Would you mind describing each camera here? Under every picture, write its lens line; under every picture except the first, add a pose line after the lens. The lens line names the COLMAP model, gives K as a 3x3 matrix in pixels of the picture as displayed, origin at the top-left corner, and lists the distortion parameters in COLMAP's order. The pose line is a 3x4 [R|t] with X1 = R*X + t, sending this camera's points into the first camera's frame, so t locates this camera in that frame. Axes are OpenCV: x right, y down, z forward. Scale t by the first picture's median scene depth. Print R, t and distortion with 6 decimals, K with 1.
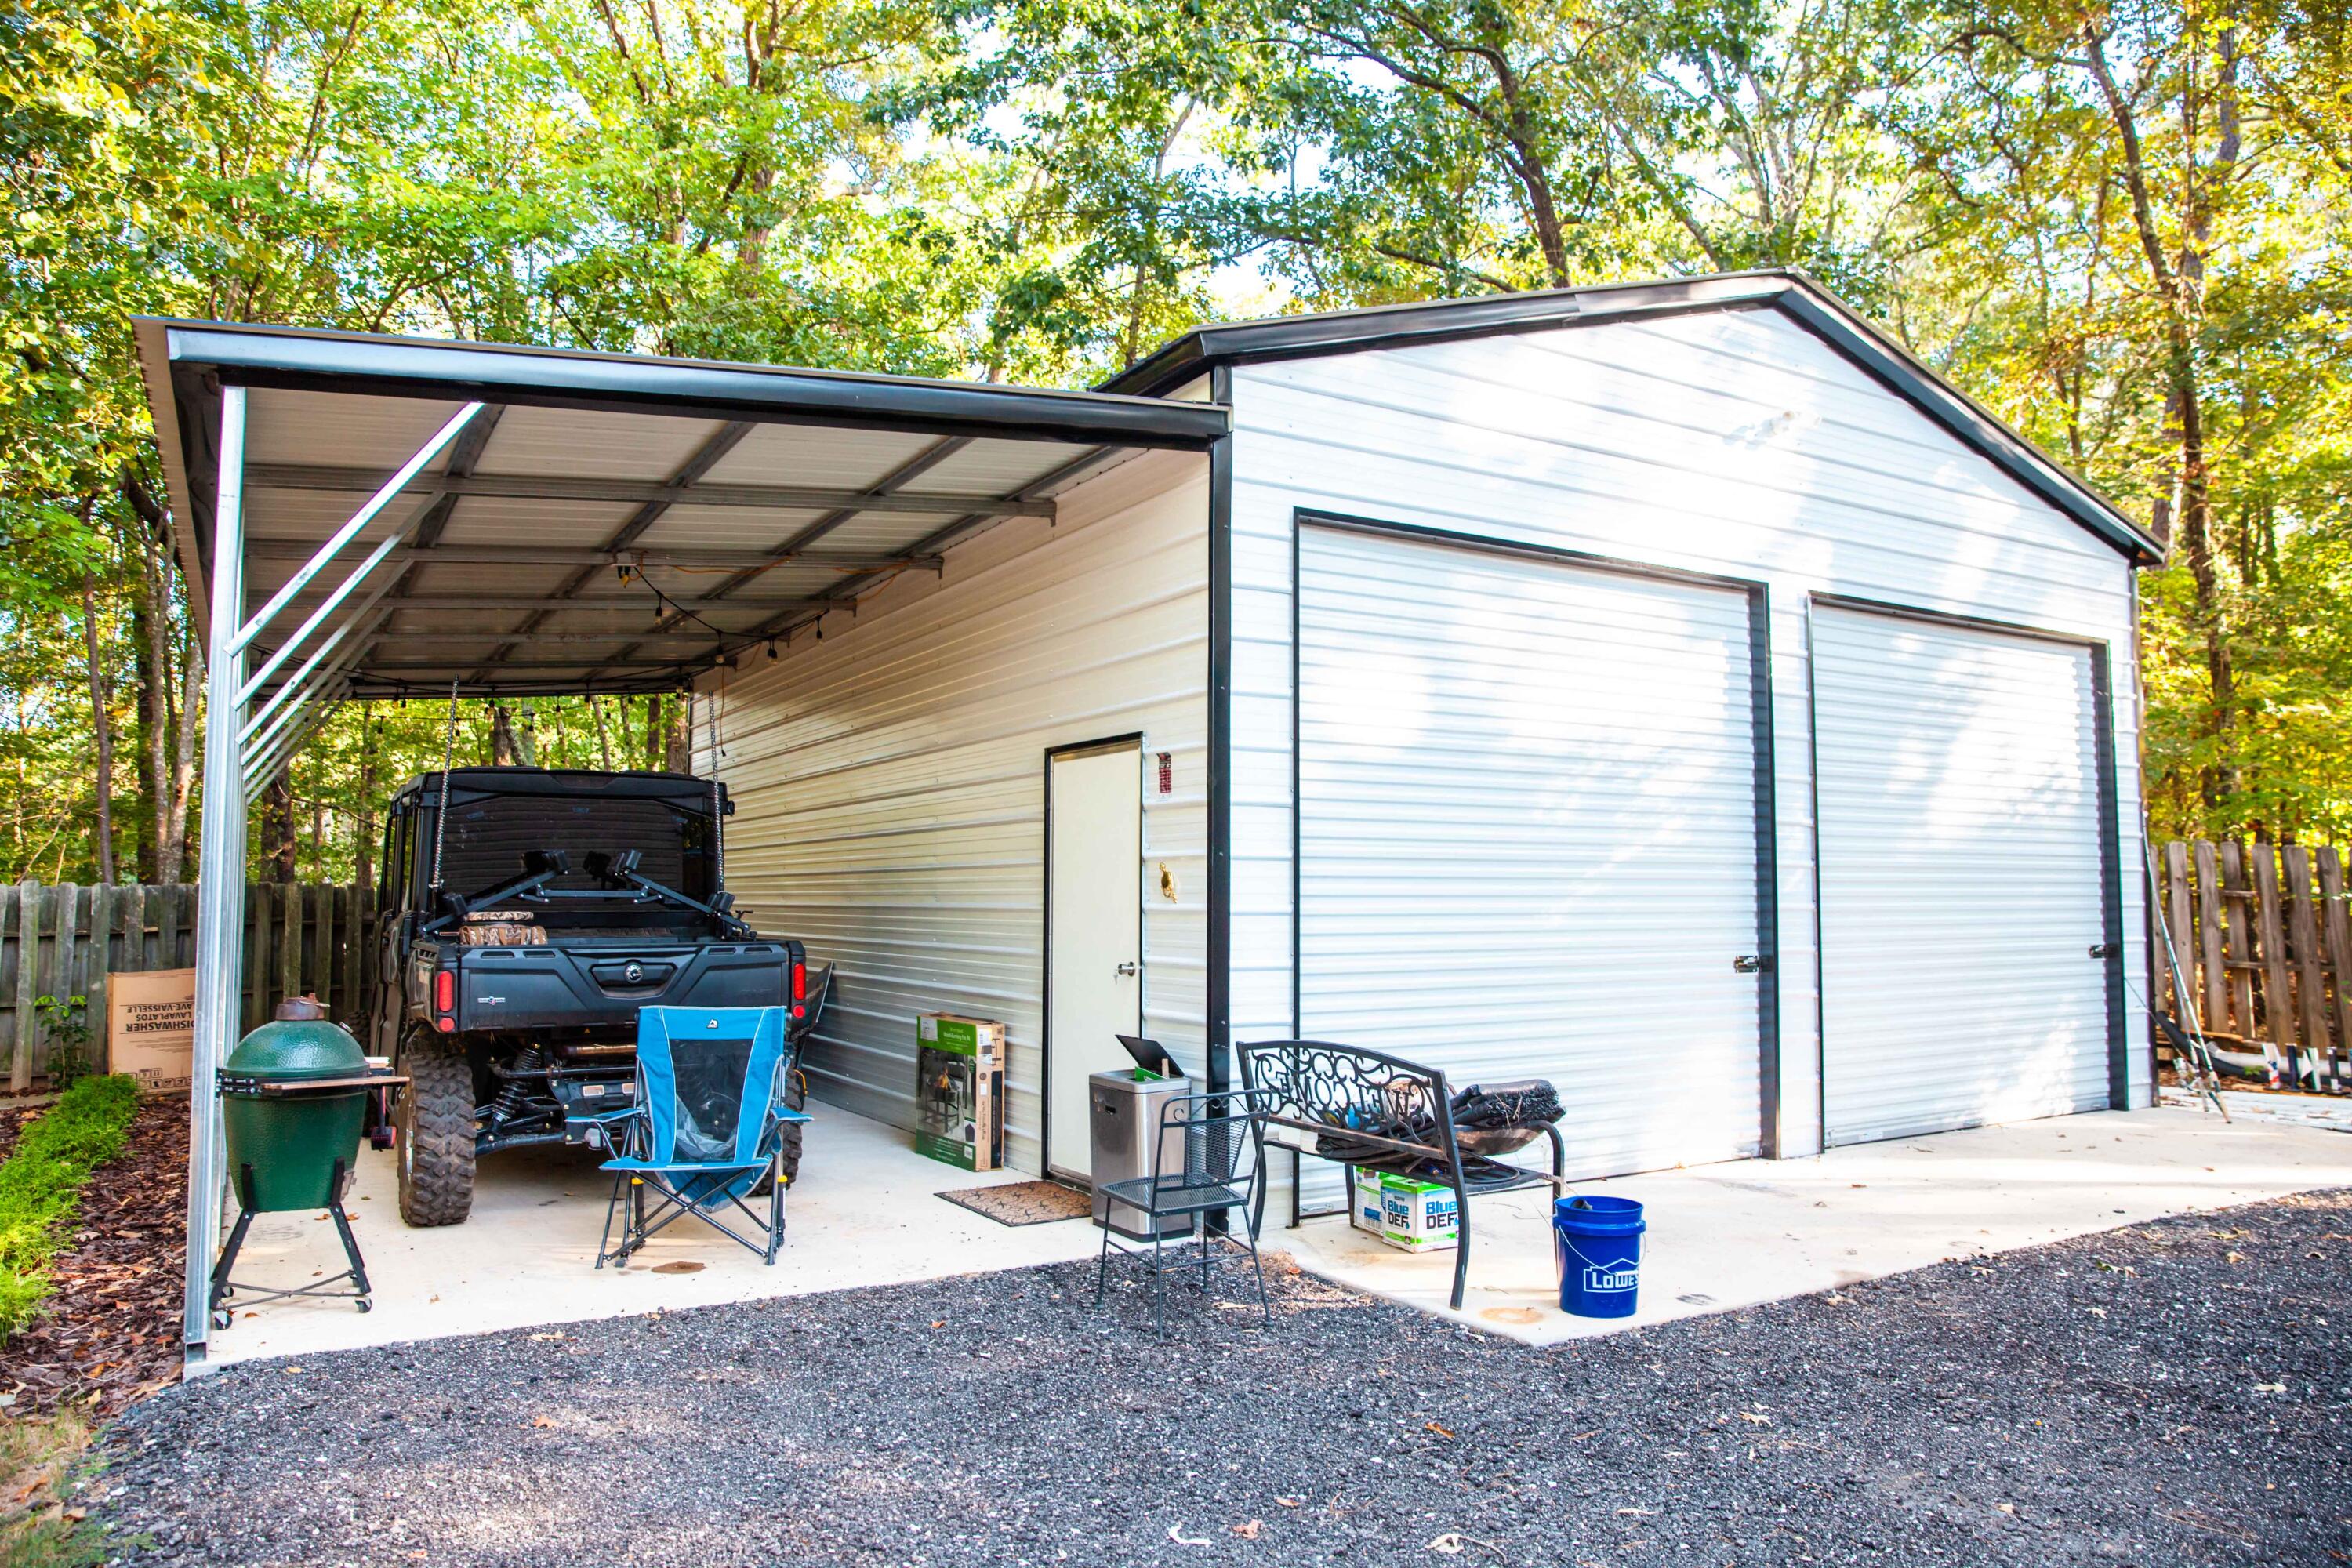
lens RADIAL K [[1625.0, 0, 1172.1], [0, 1625.0, 779.3], [0, 0, 1]] dist [-0.050584, 0.005350]
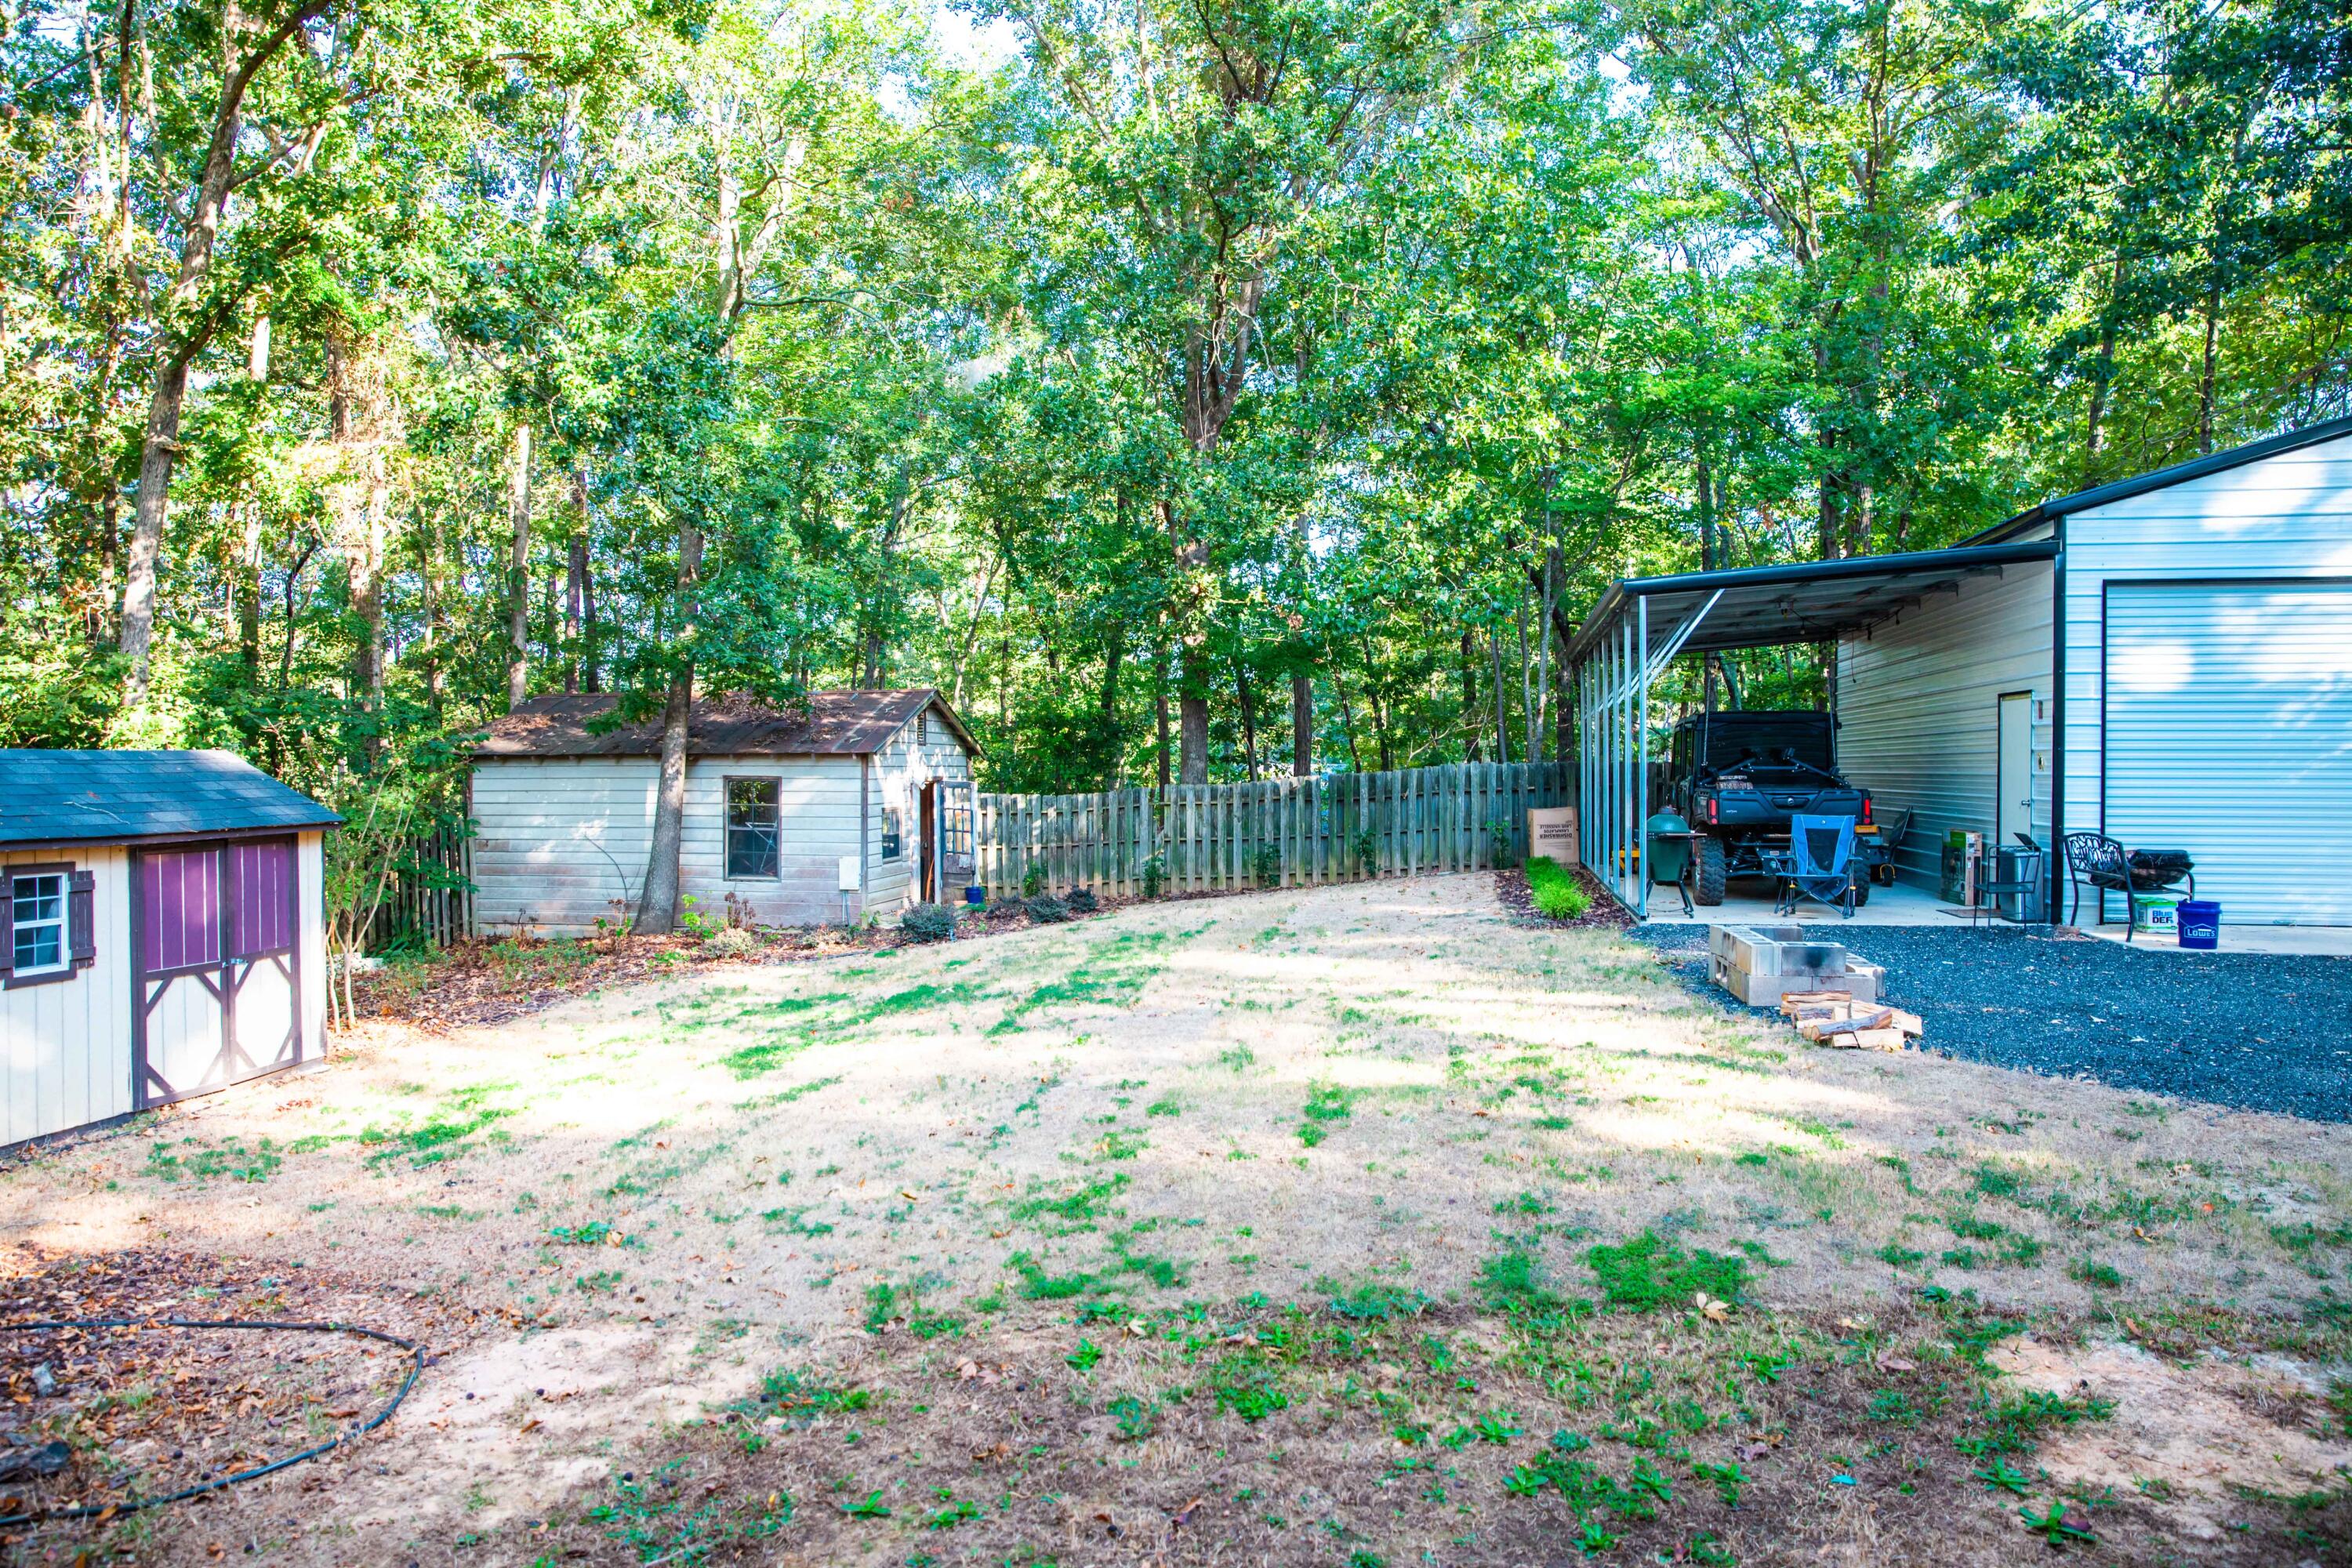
lens RADIAL K [[1625.0, 0, 1172.1], [0, 1625.0, 779.3], [0, 0, 1]] dist [-0.050584, 0.005350]
pose [[0.754368, 0.004871, -0.656434, 0.520071], [0.047153, 0.996987, 0.061586, -0.097078], [0.654756, -0.077412, 0.751866, -1.323889]]
